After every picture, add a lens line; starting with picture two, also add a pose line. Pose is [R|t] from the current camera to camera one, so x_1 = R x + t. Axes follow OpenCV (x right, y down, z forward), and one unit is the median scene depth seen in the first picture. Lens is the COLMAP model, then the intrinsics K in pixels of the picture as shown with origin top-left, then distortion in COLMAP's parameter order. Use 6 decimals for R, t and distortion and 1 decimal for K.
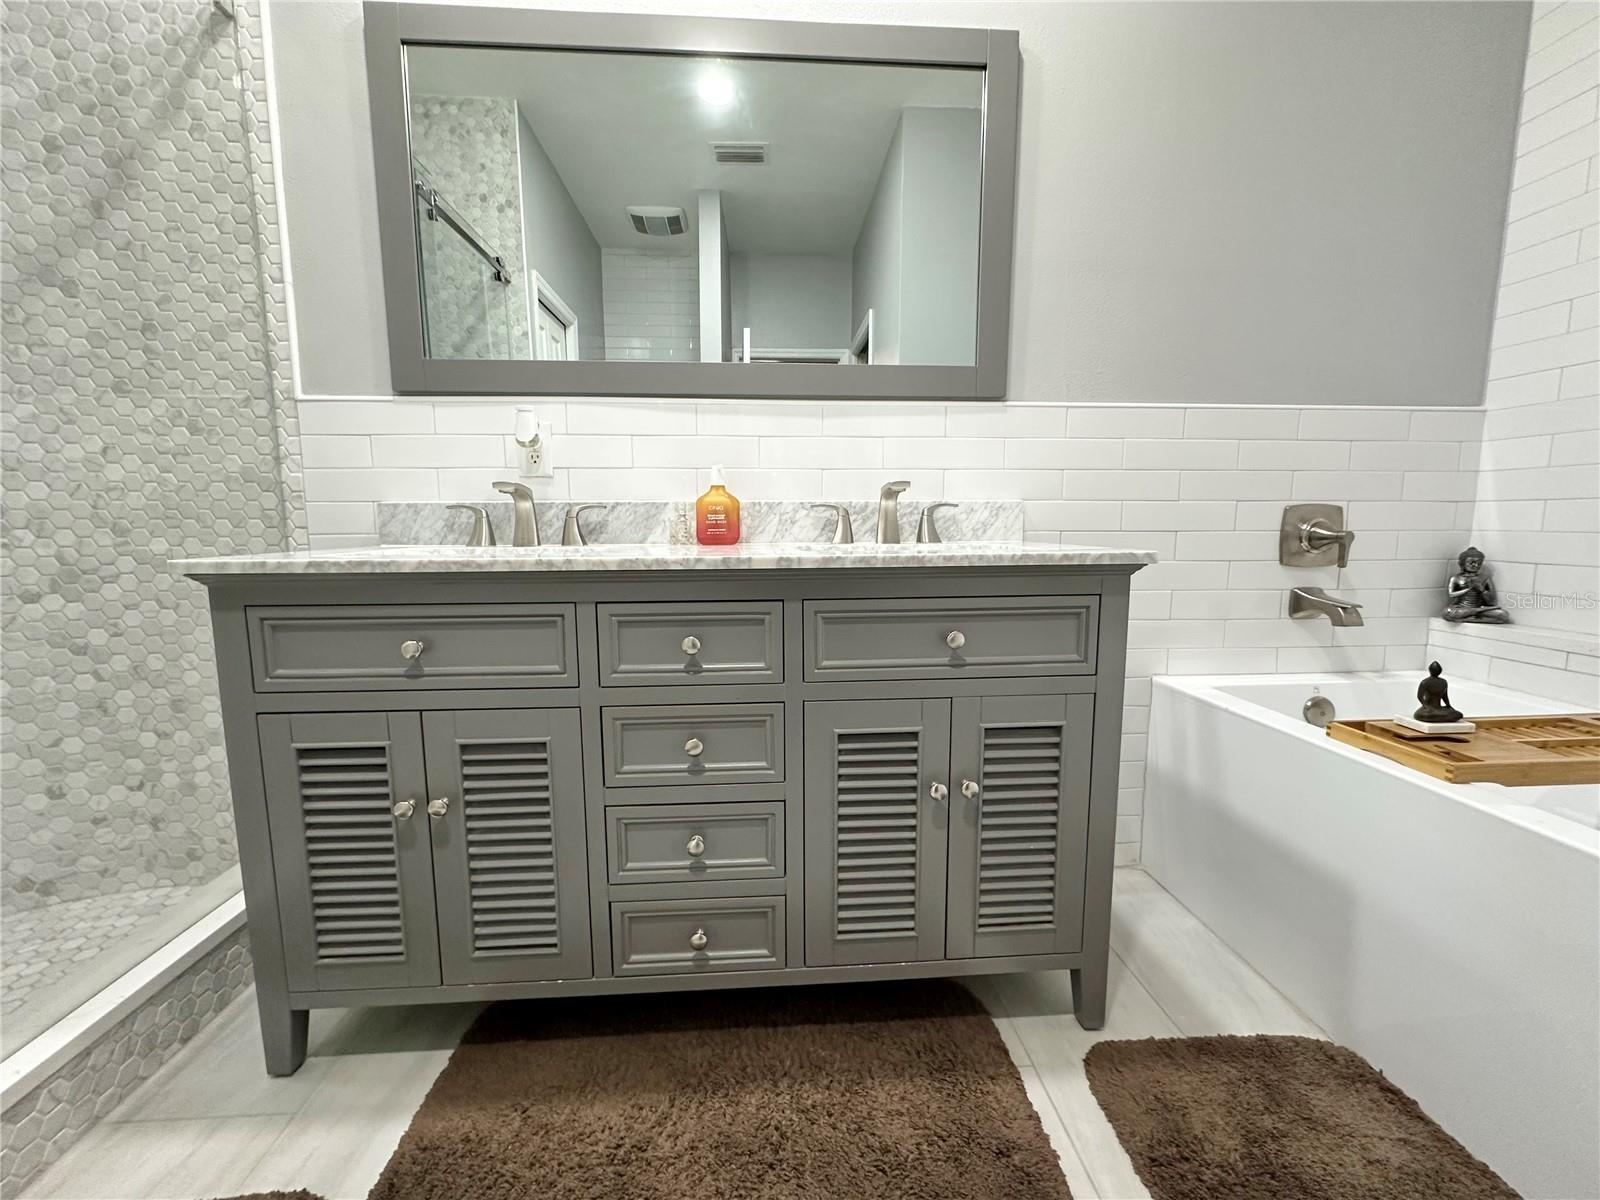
lens RADIAL K [[638.2, 0, 801.1], [0, 638.2, 598.6], [0, 0, 1]] dist [-0.003560, 0.000787]
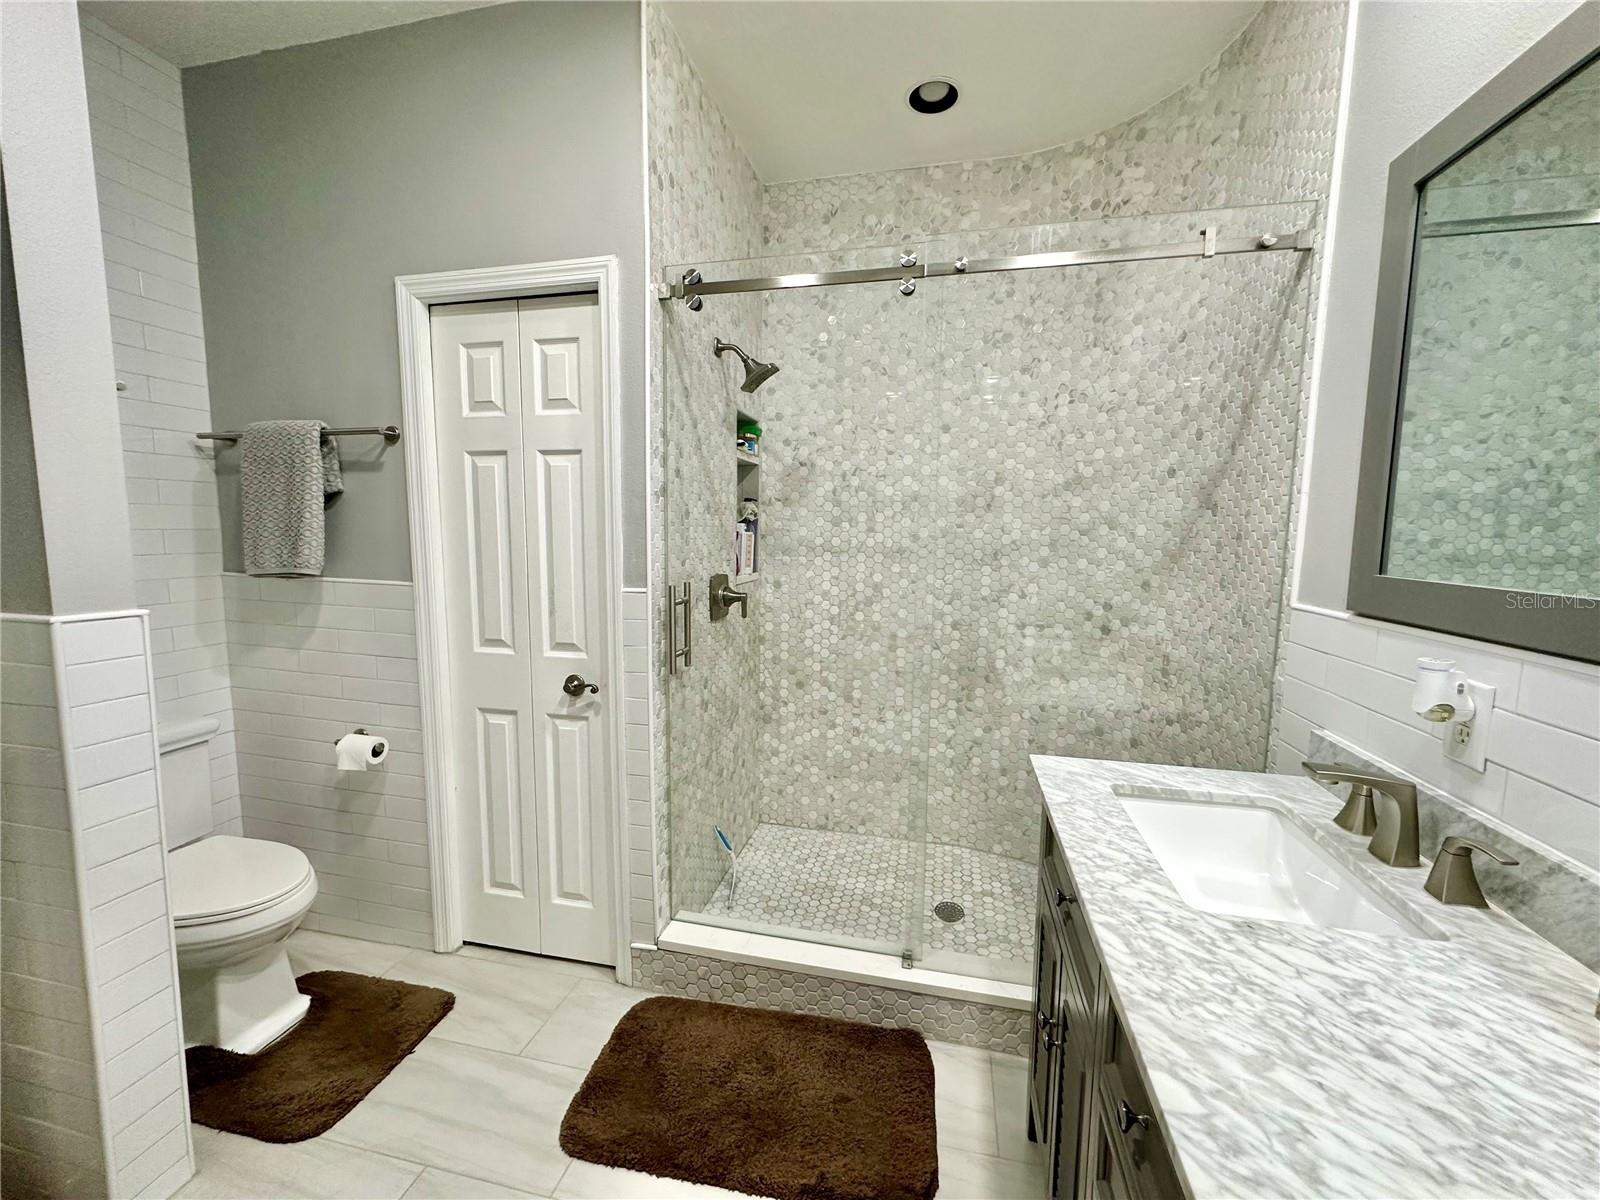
lens RADIAL K [[638.2, 0, 801.1], [0, 638.2, 598.6], [0, 0, 1]] dist [-0.003560, 0.000787]
pose [[-0.284435, 0.104632, -0.952969, 0.389041], [-0.124526, 0.981573, 0.144940, -0.396811], [0.950574, 0.159895, -0.266164, 0.571573]]
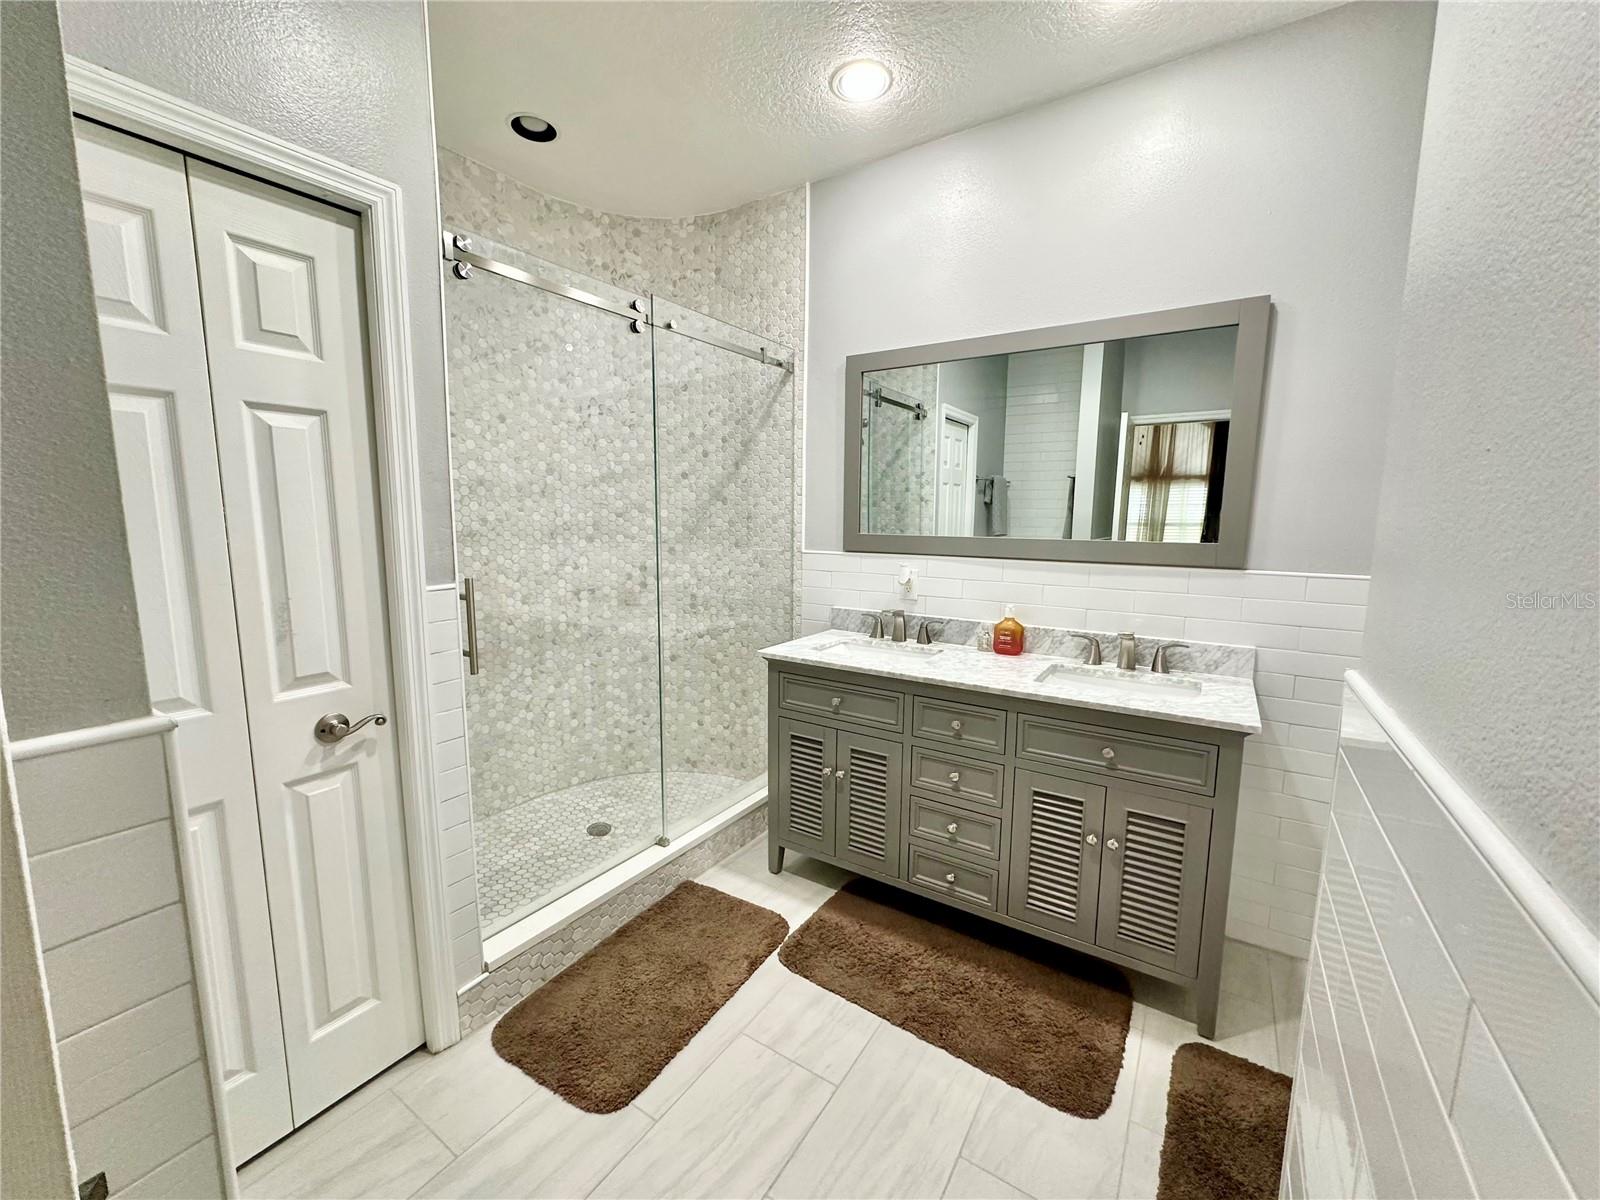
lens RADIAL K [[638.2, 0, 801.1], [0, 638.2, 598.6], [0, 0, 1]] dist [-0.003560, 0.000787]
pose [[0.798869, 0.088743, -0.594923, 0.428247], [-0.083333, 0.995848, 0.036647, -0.256599], [0.595705, 0.020300, 0.802947, -0.635778]]
